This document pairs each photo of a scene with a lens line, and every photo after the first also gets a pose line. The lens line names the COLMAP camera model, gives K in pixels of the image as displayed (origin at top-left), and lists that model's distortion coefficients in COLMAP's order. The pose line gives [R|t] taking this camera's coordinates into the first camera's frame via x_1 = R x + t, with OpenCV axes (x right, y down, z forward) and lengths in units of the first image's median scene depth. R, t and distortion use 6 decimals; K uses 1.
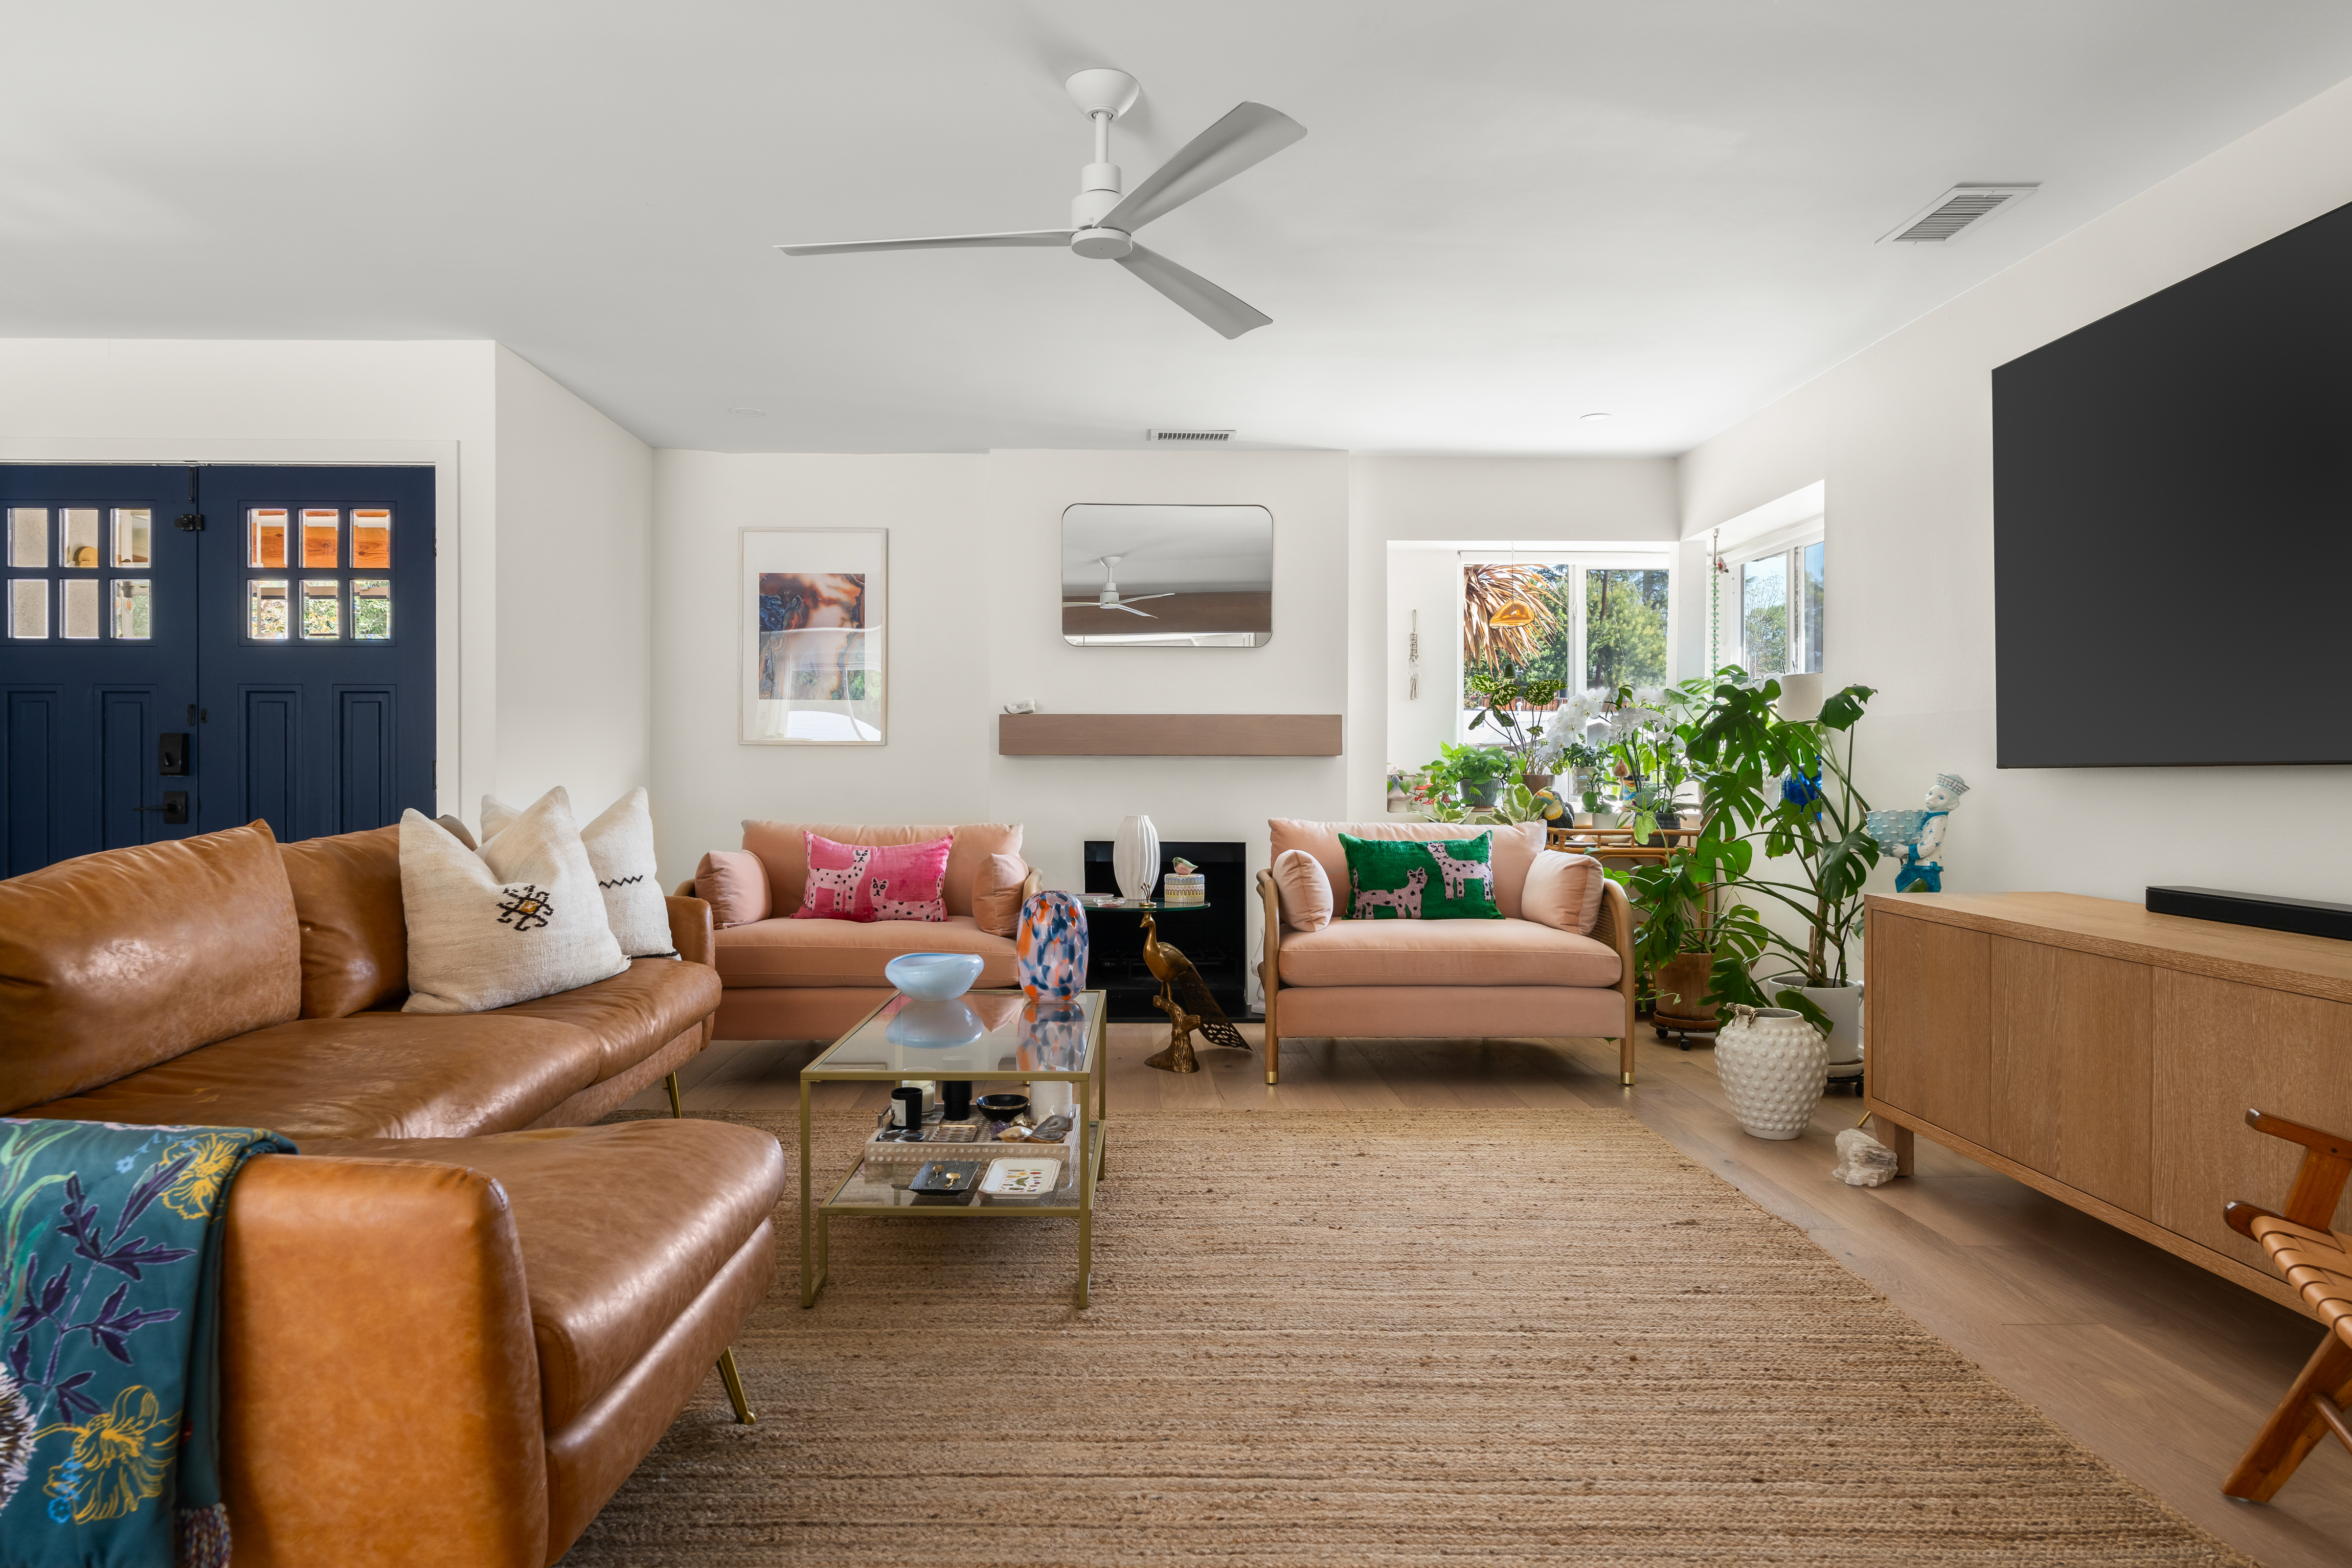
lens RADIAL K [[1386.6, 0, 1176.0], [0, 1386.6, 784.0], [0, 0, 1]] dist [-0.000281, -0.000309]
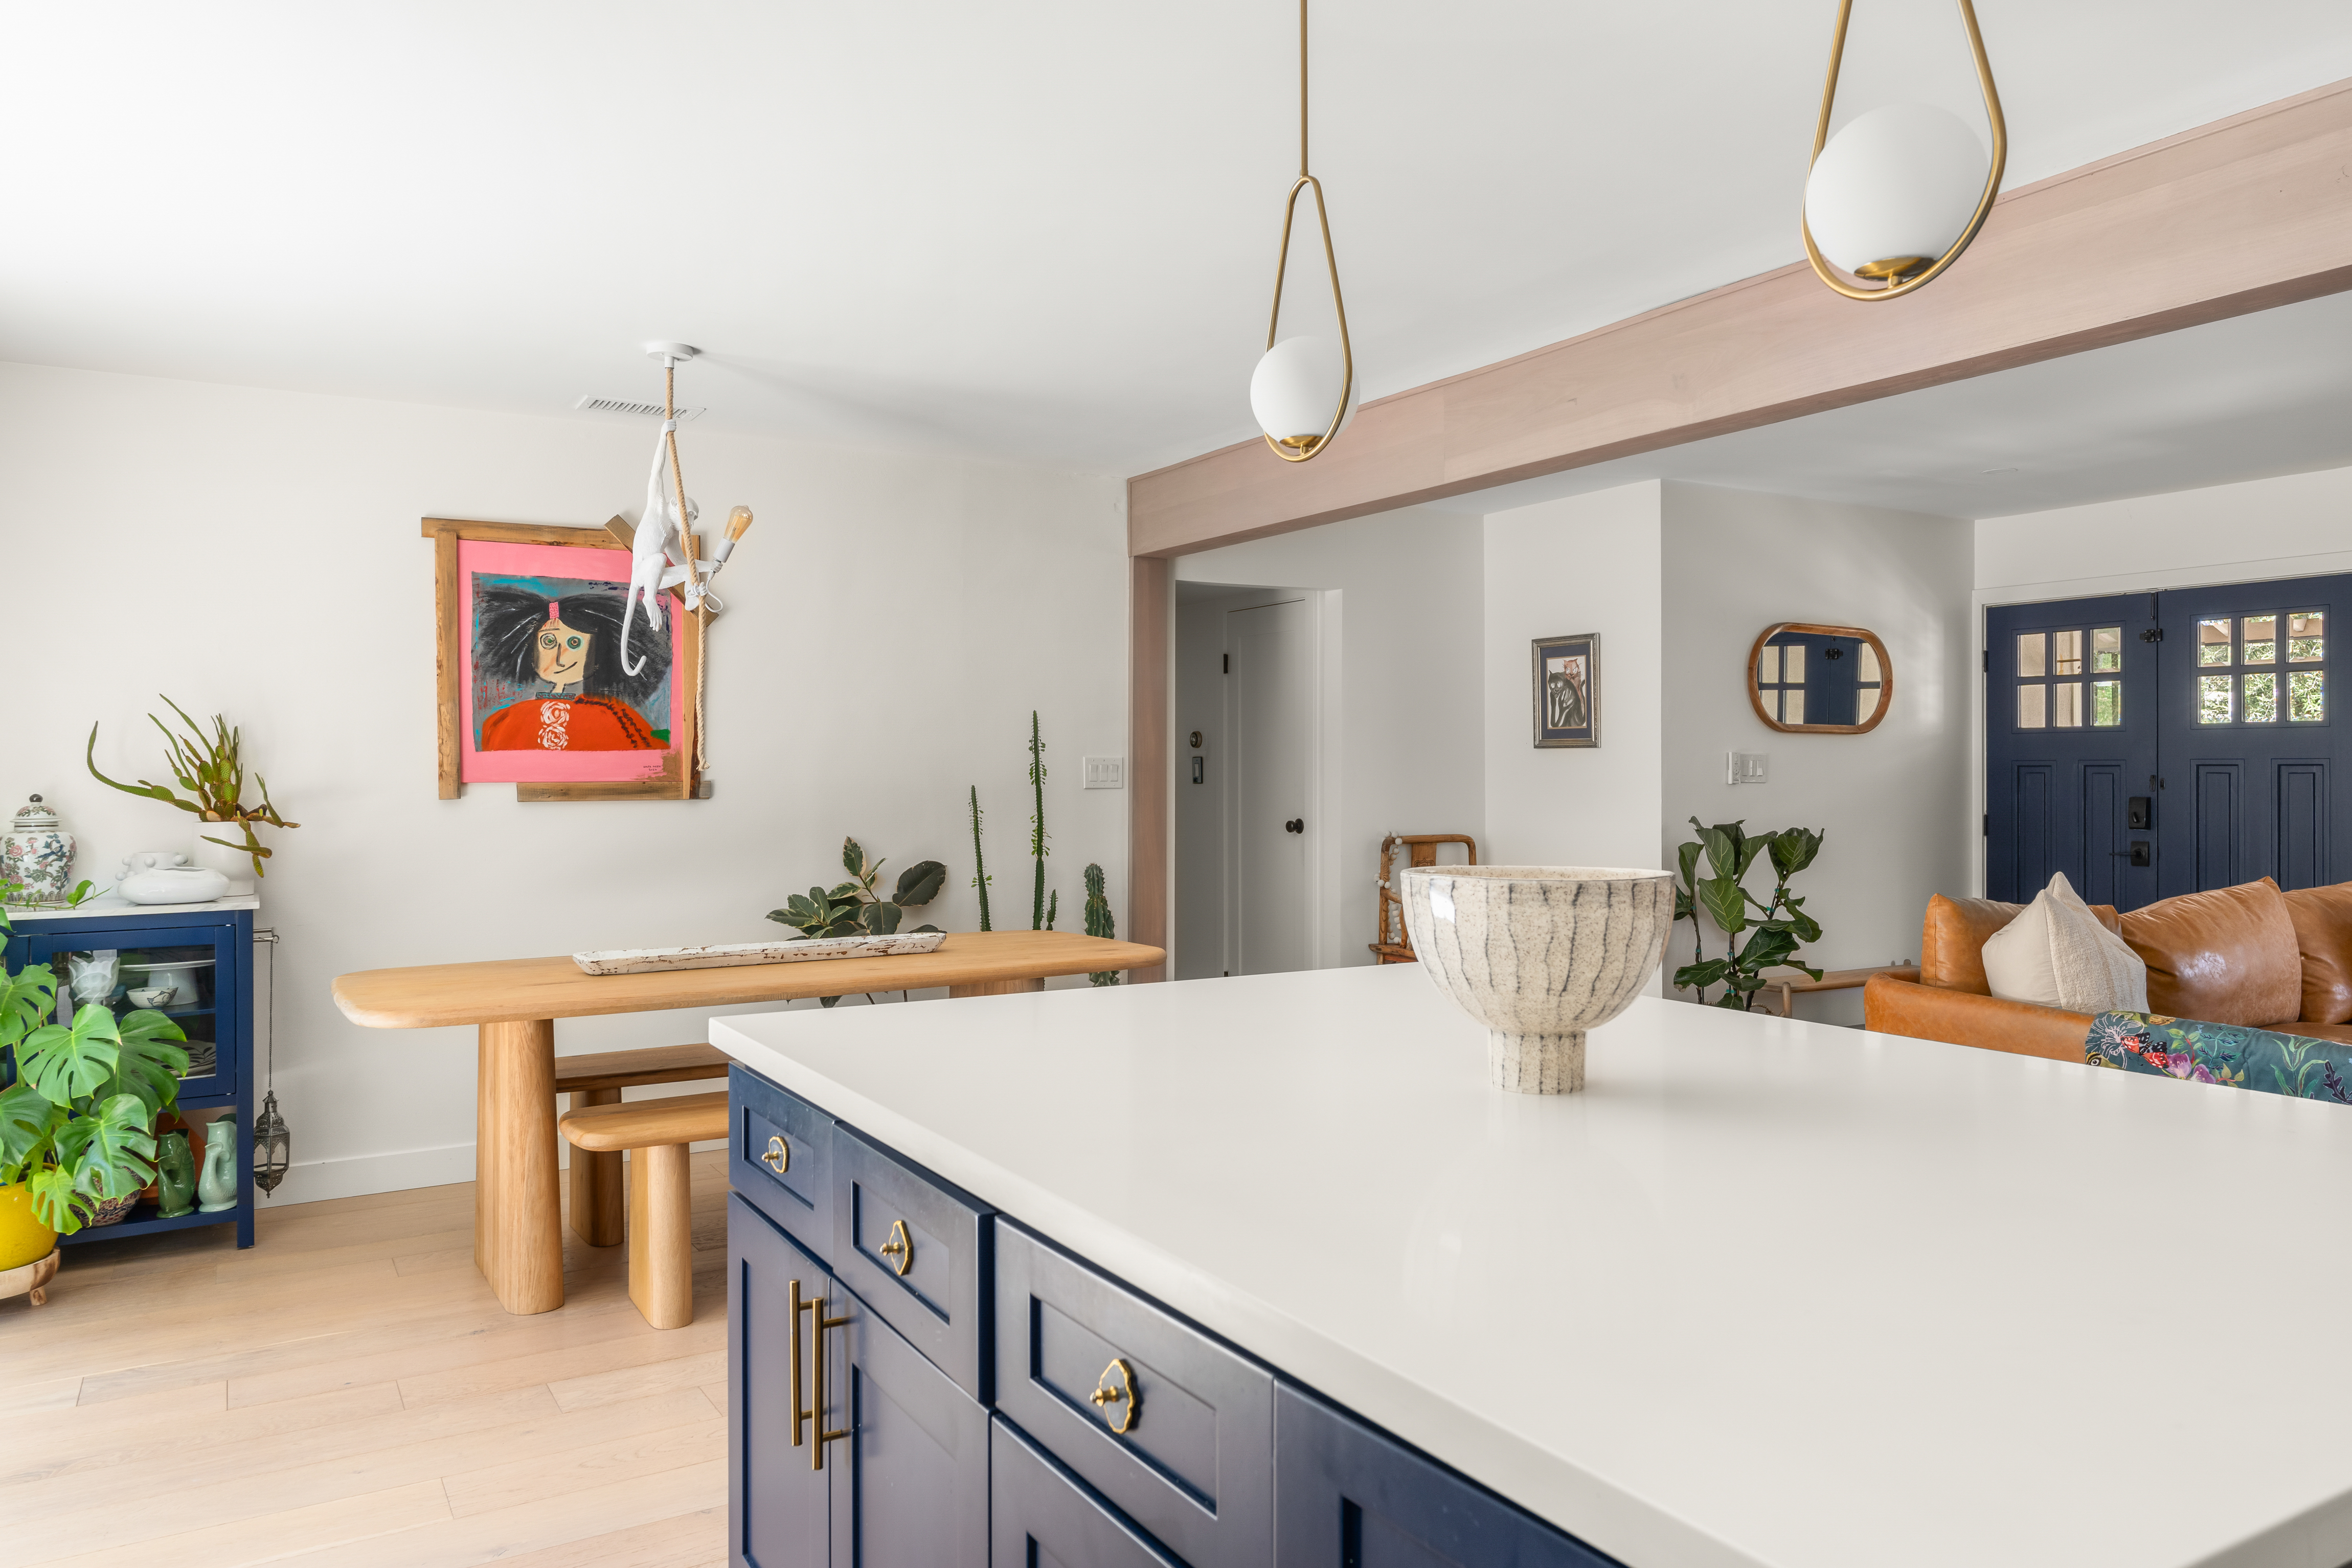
lens RADIAL K [[1619.5, 0, 1175.8], [0, 1619.5, 752.2], [0, 0, 1]] dist [0.001375, 0.000412]
pose [[0.493582, -0.012745, -0.869606, 0.157860], [-0.009227, 0.999760, -0.019890, -0.040267], [0.869650, 0.017841, 0.493345, -0.545489]]
